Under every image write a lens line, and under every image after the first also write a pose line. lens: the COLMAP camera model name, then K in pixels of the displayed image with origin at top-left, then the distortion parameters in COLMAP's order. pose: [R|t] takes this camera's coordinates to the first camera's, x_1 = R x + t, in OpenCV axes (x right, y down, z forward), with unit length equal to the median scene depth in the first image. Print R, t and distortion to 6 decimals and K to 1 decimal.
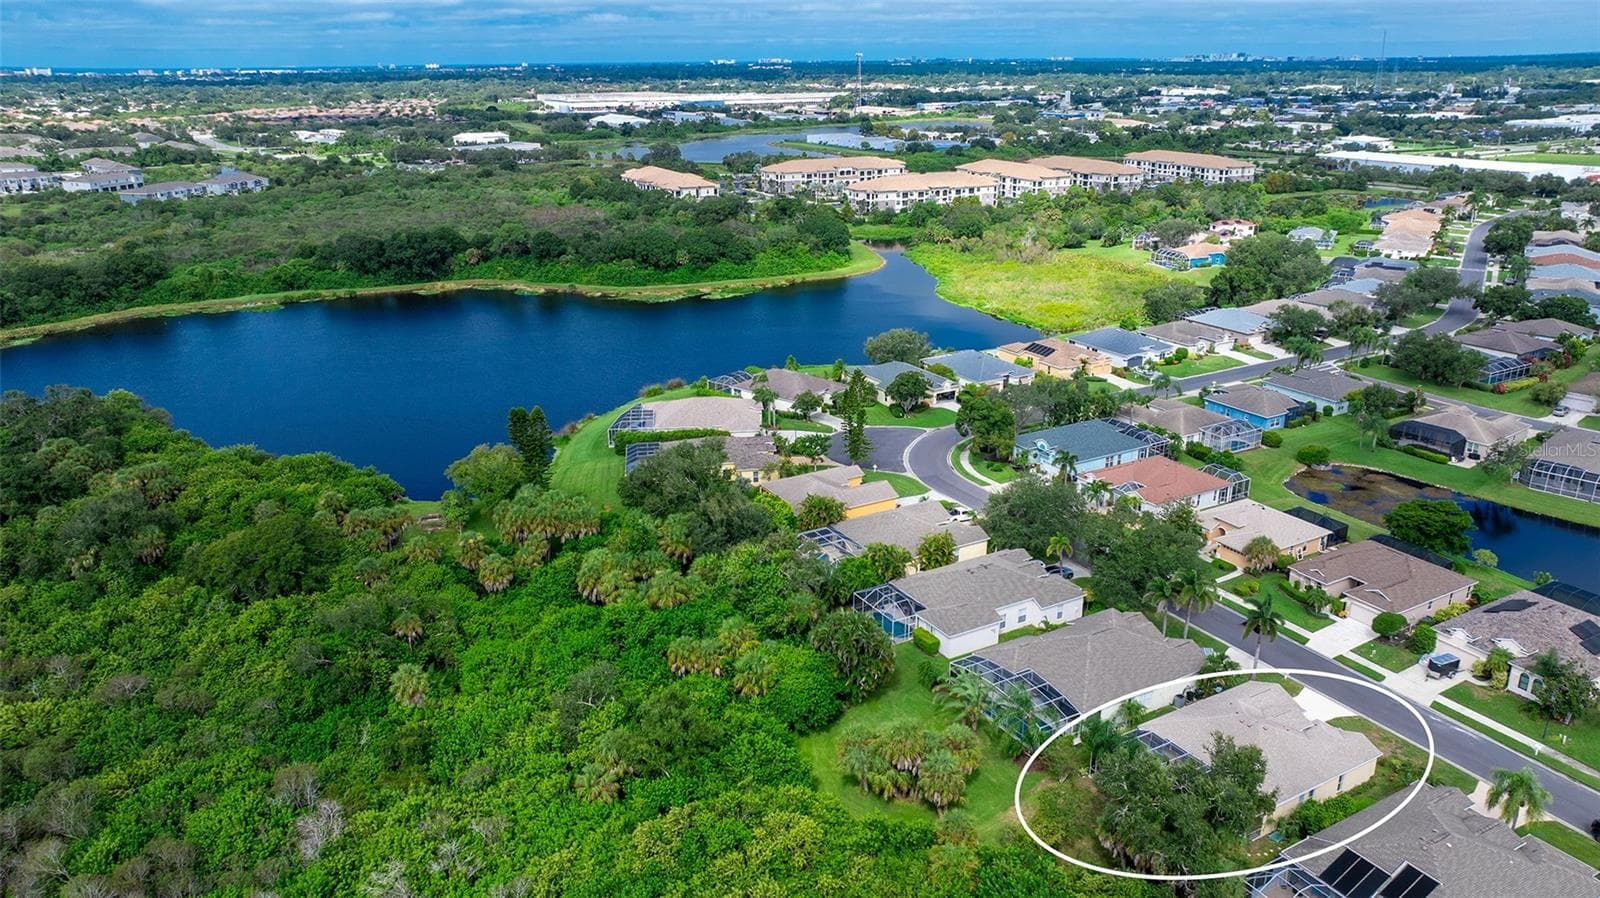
lens RADIAL K [[1118.1, 0, 800.0], [0, 1118.1, 449.0], [0, 0, 1]] dist [-0.031808, 0.027616]
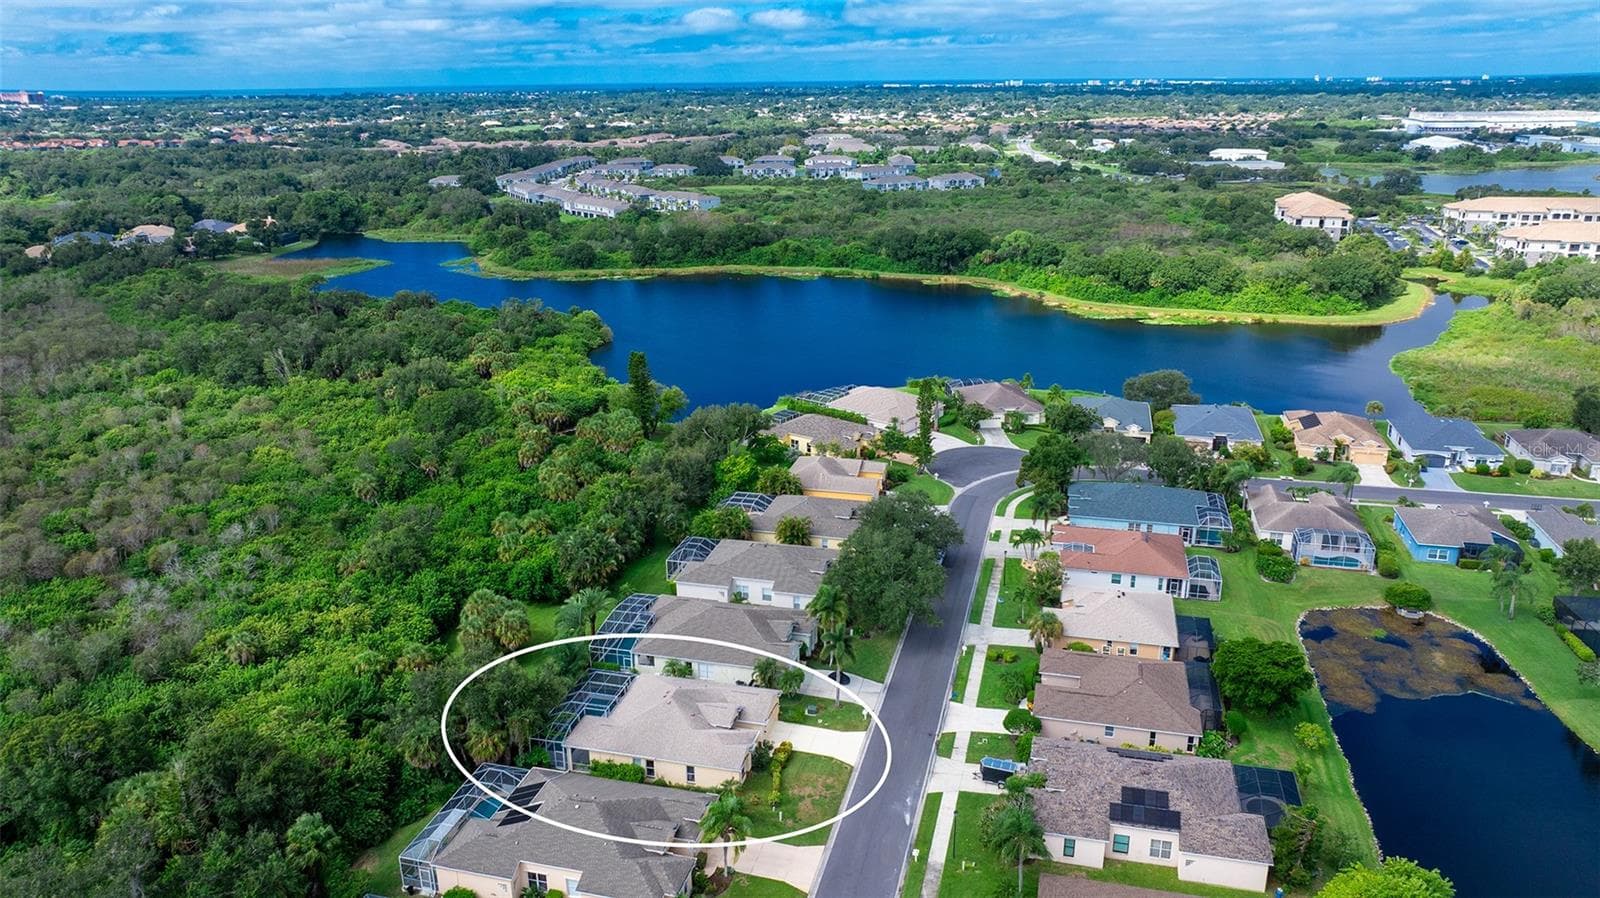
lens RADIAL K [[1118.1, 0, 800.0], [0, 1118.1, 449.0], [0, 0, 1]] dist [-0.031808, 0.027616]
pose [[0.717647, 0.218442, -0.661261, 0.550329], [-0.224487, 0.971409, 0.077269, -0.050084], [0.659234, 0.092992, 0.746166, 0.110109]]
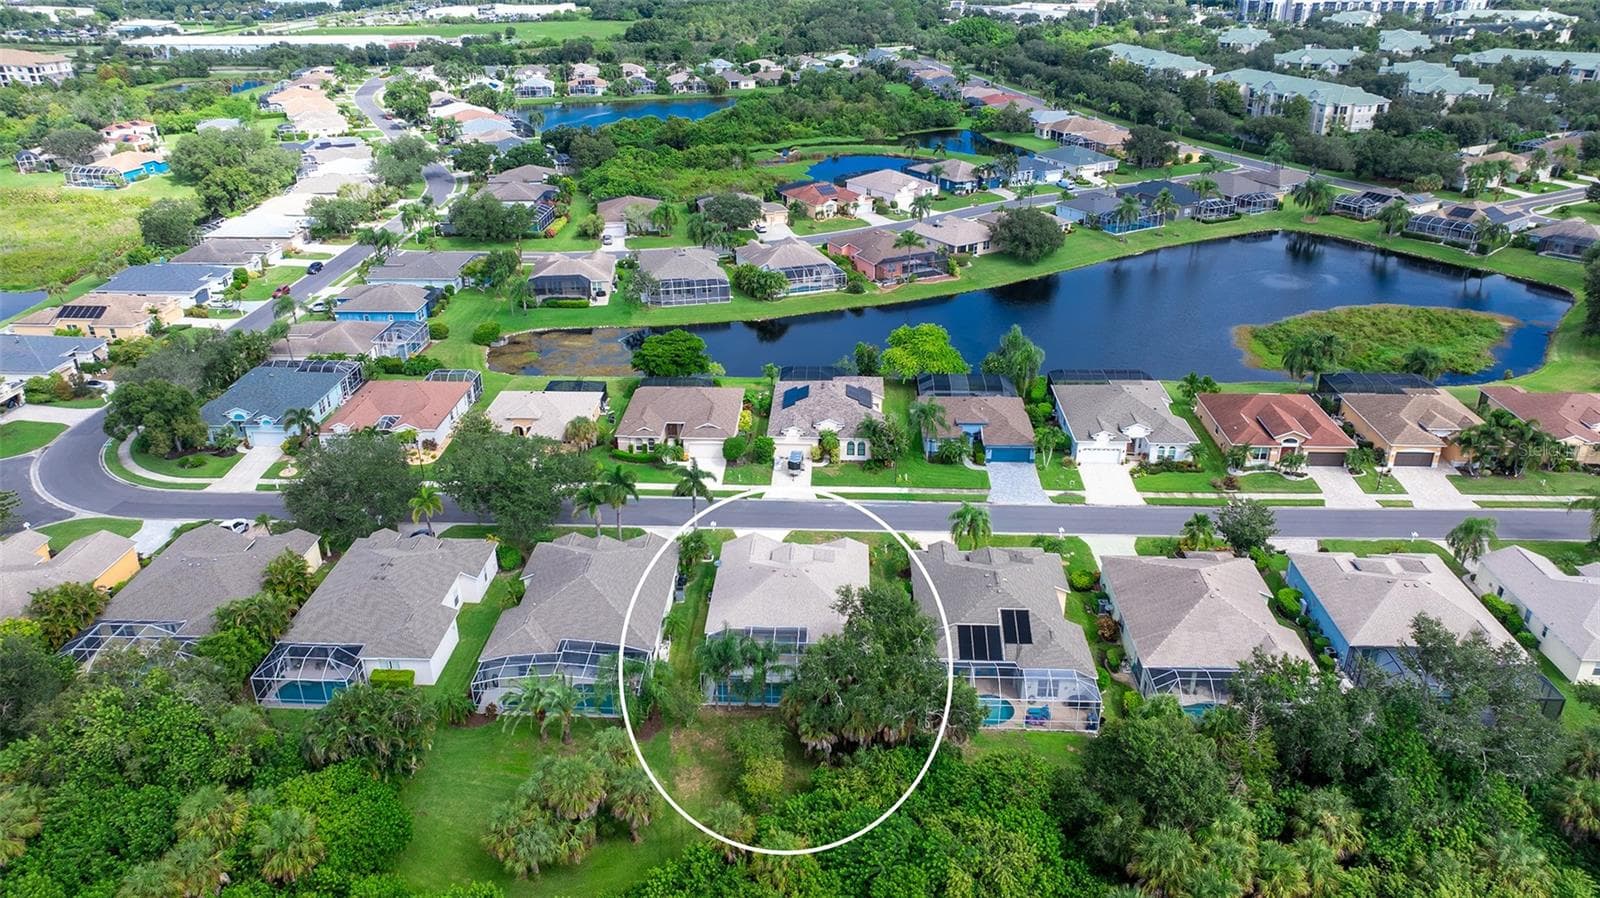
lens RADIAL K [[1118.1, 0, 800.0], [0, 1118.1, 449.0], [0, 0, 1]] dist [-0.031808, 0.027616]
pose [[0.530557, -0.353573, 0.770387, -0.156584], [0.280797, 0.930846, 0.233835, -0.044532], [-0.799789, 0.092259, 0.593149, 0.176405]]
